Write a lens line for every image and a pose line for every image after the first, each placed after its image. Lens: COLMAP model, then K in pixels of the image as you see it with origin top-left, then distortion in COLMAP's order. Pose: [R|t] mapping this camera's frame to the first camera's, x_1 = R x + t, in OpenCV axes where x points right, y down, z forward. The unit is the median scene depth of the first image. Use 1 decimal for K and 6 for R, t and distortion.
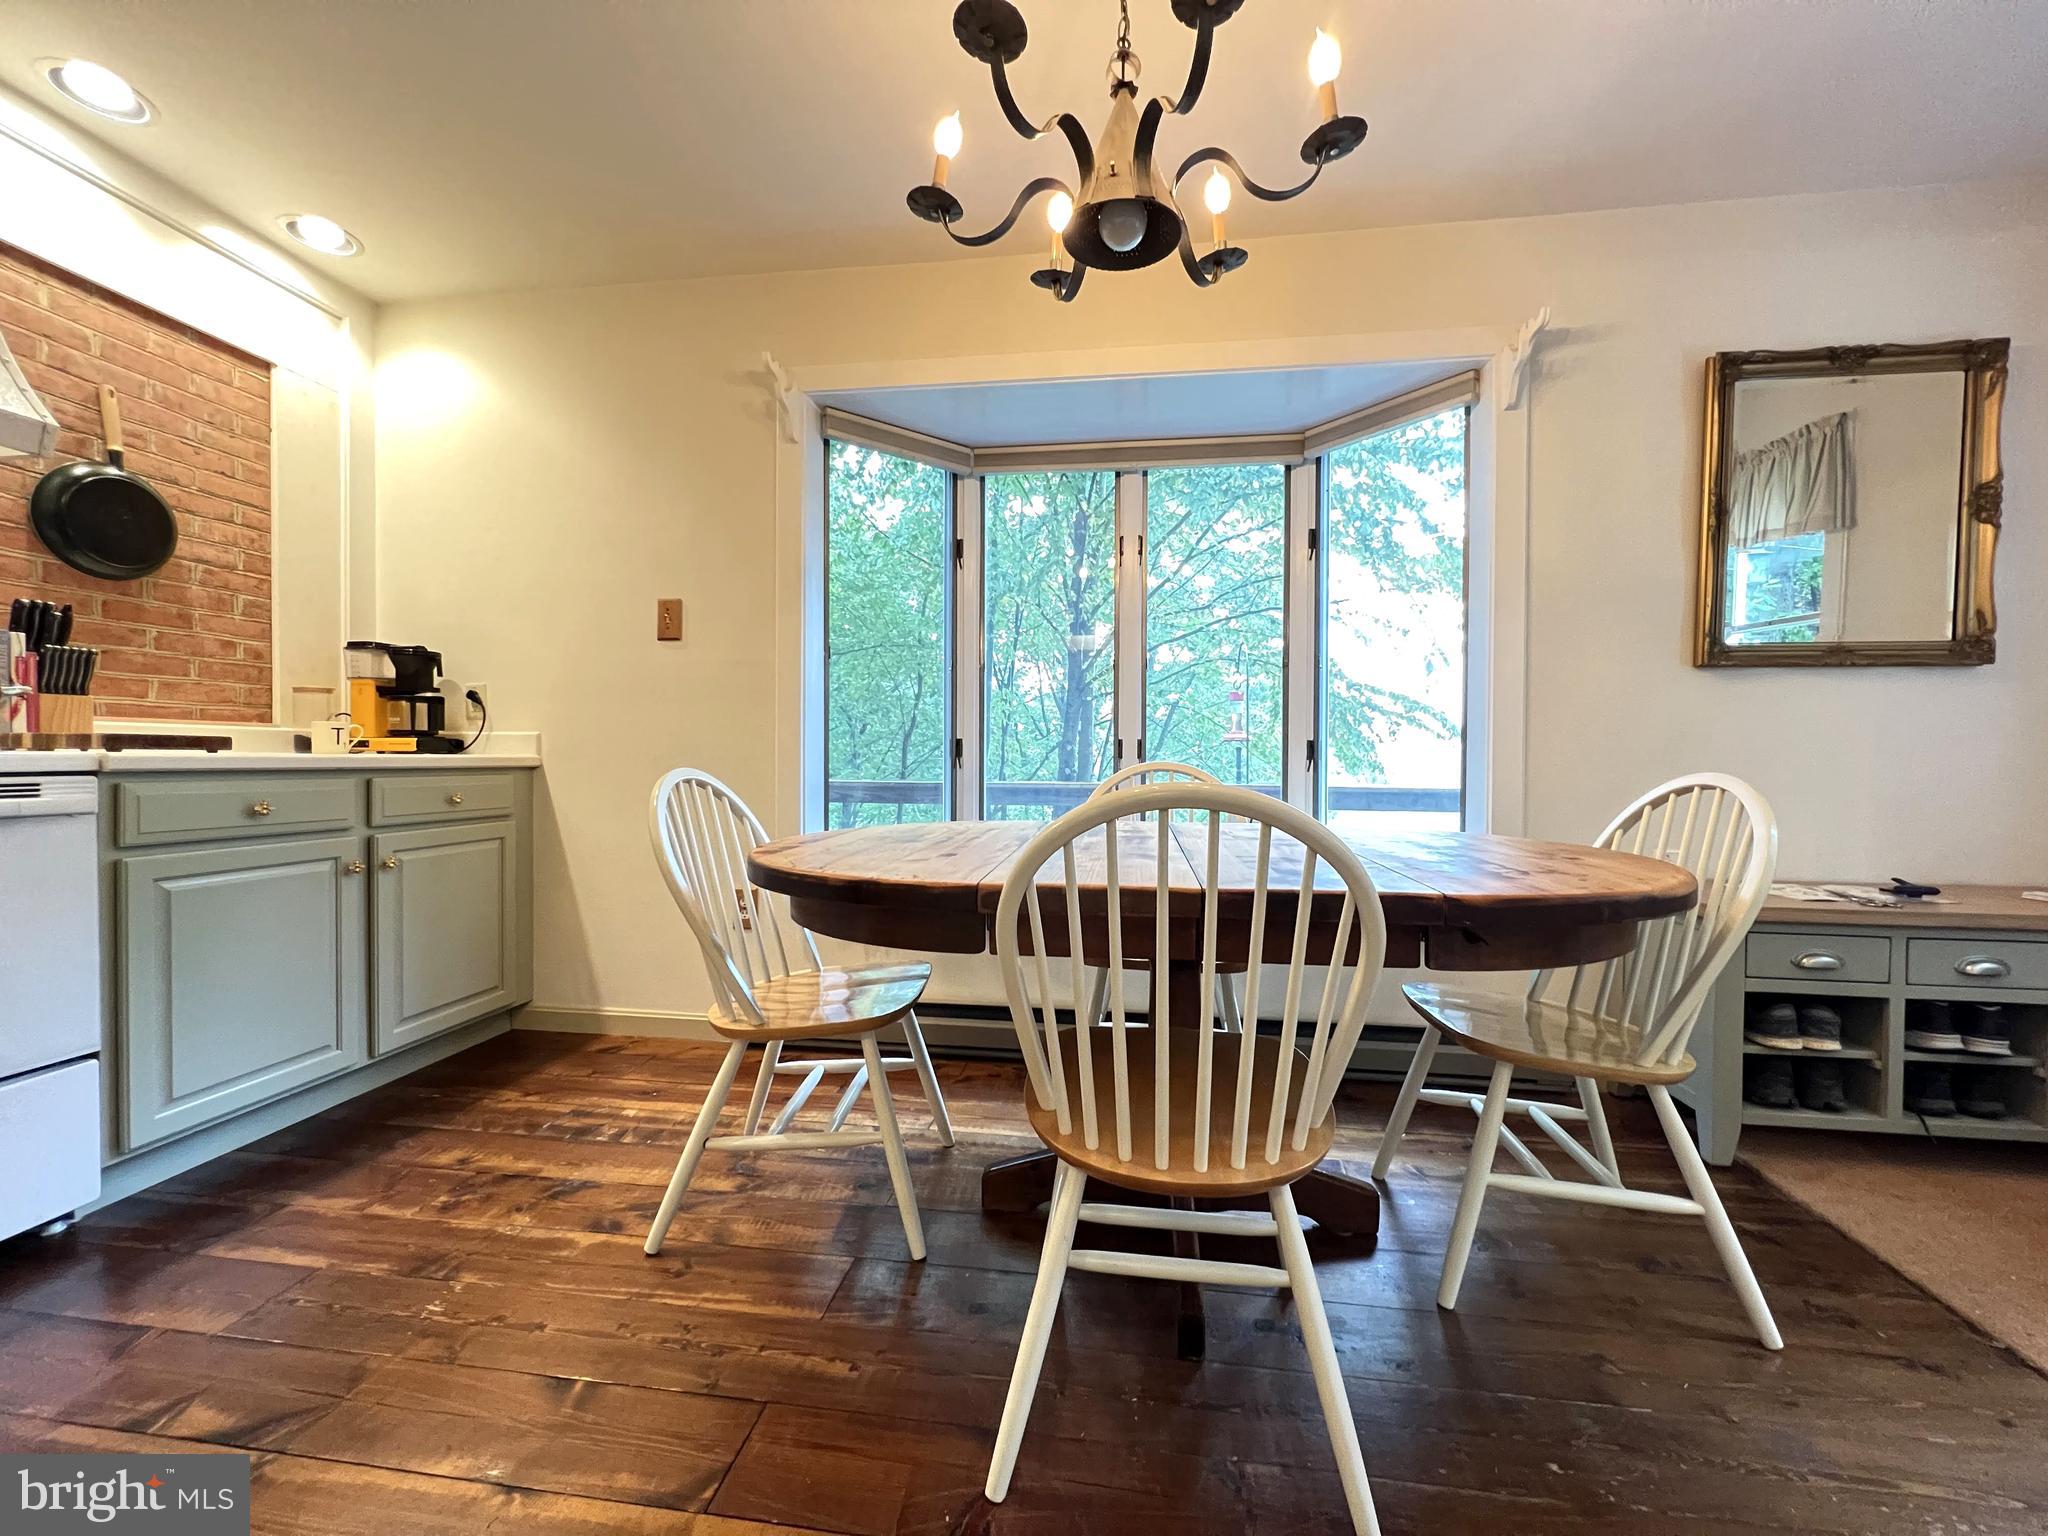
lens RADIAL K [[824.2, 0, 1030.9], [0, 824.2, 768.7], [0, 0, 1]] dist [-0.000453, 0.000168]
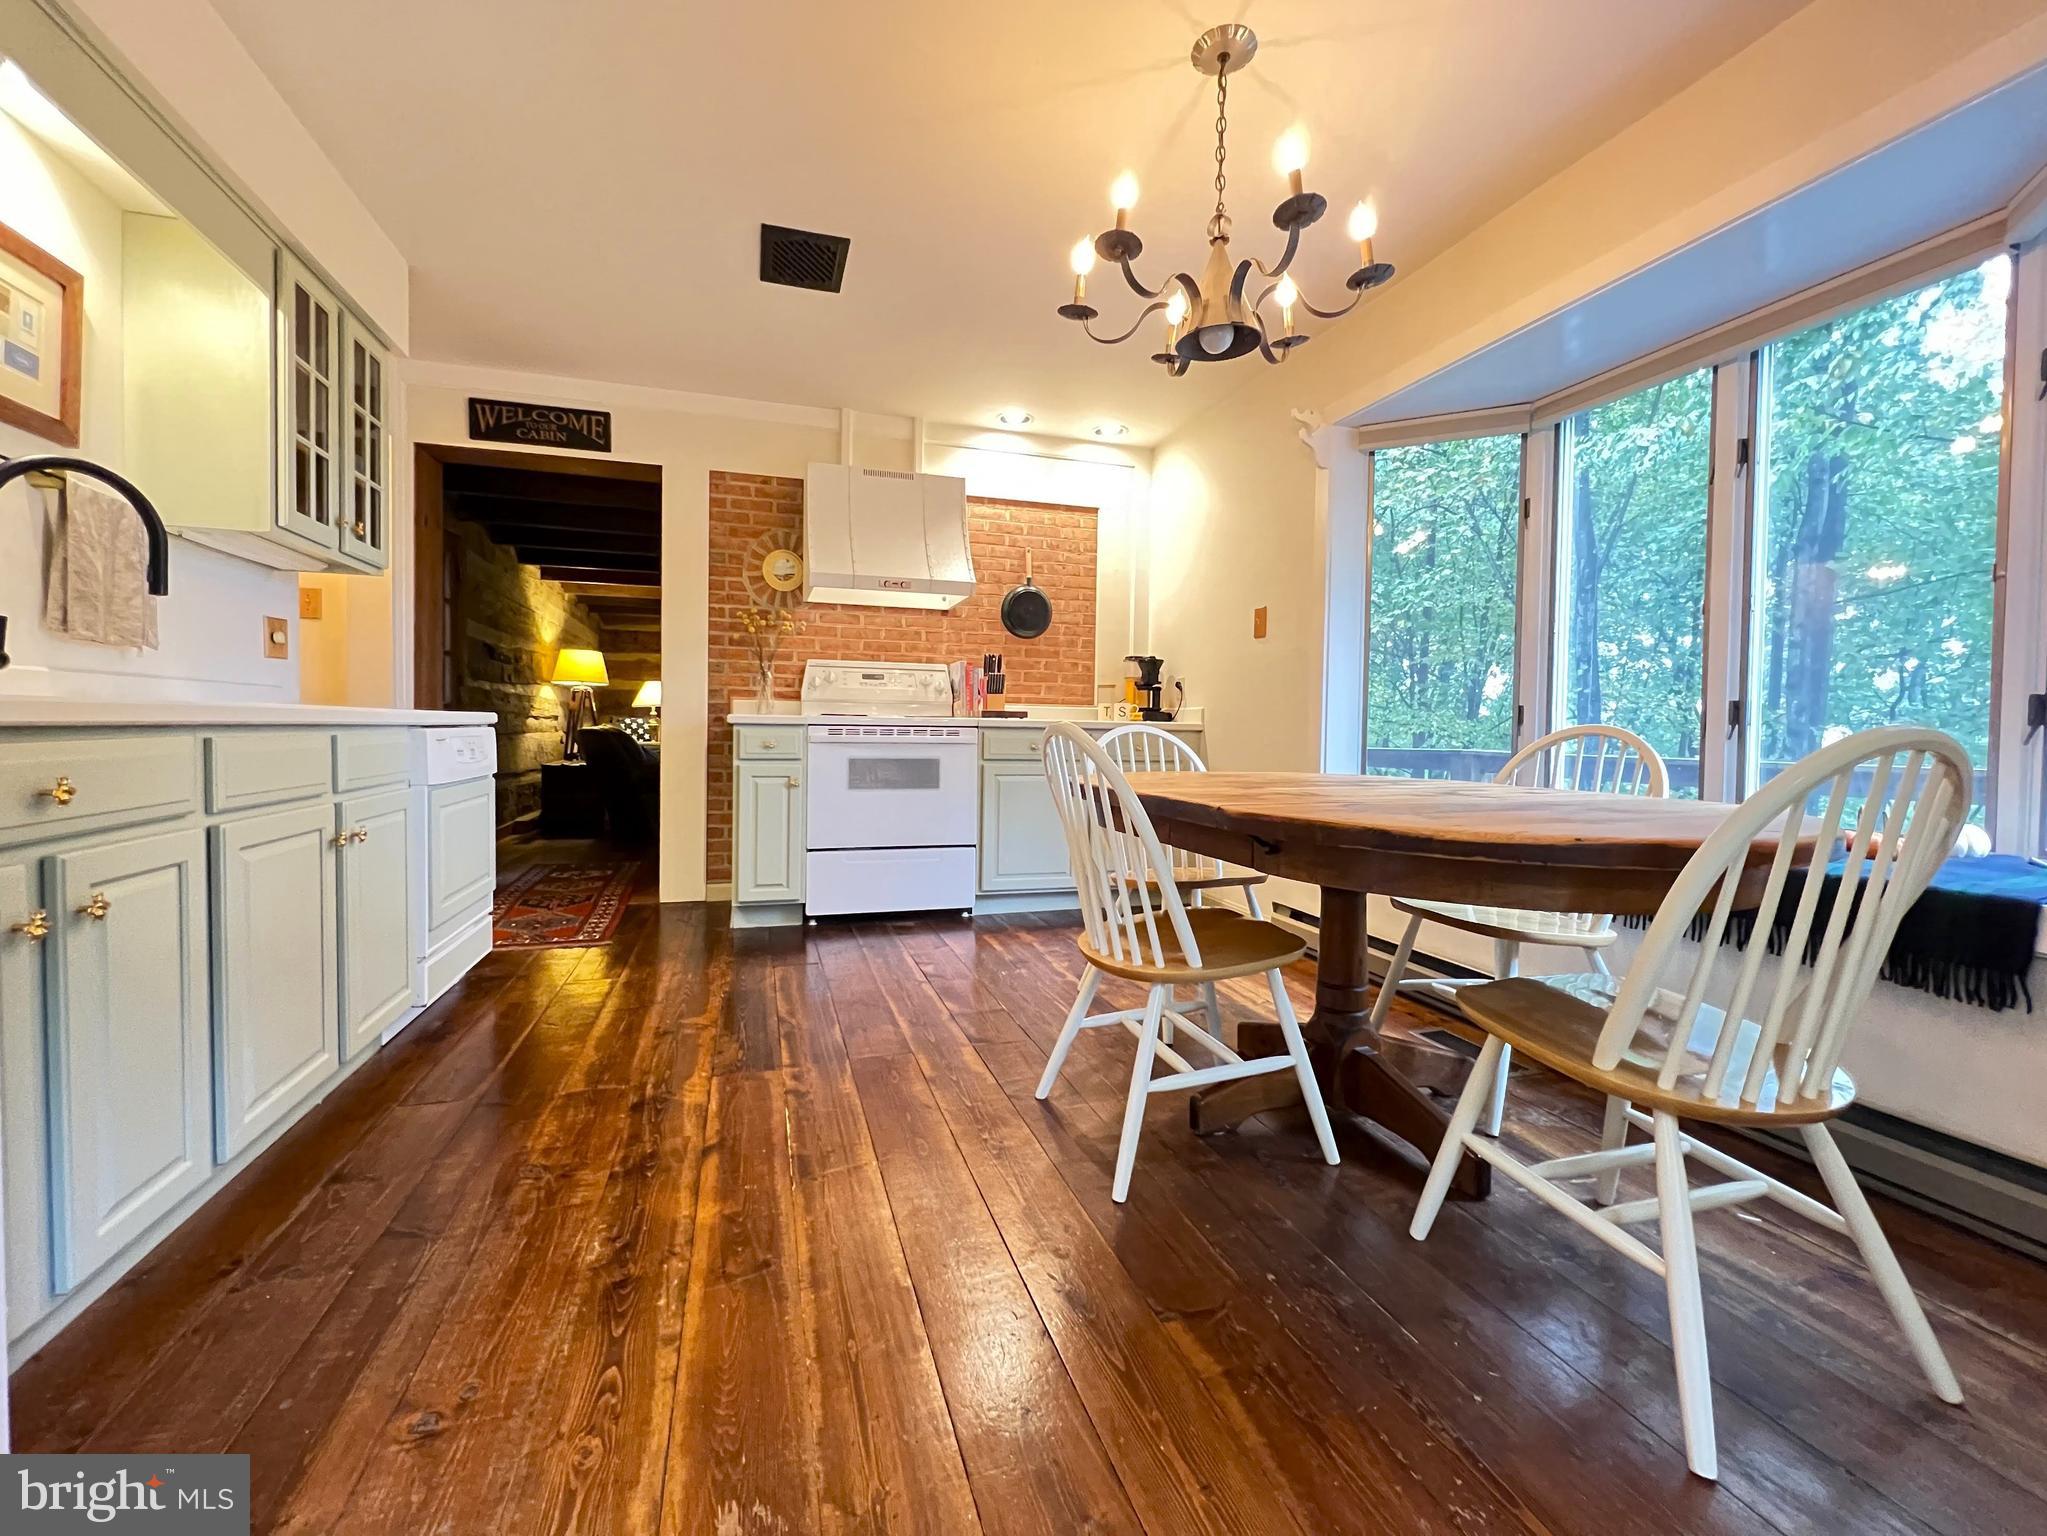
lens RADIAL K [[823.8, 0, 1020.3], [0, 823.8, 756.4], [0, 0, 1]] dist [-0.000453, 0.000168]
pose [[0.437380, 0.029341, -0.898798, 0.683253], [-0.024295, 0.999488, 0.020806, 0.025070], [0.898949, 0.012736, 0.437869, 0.054558]]
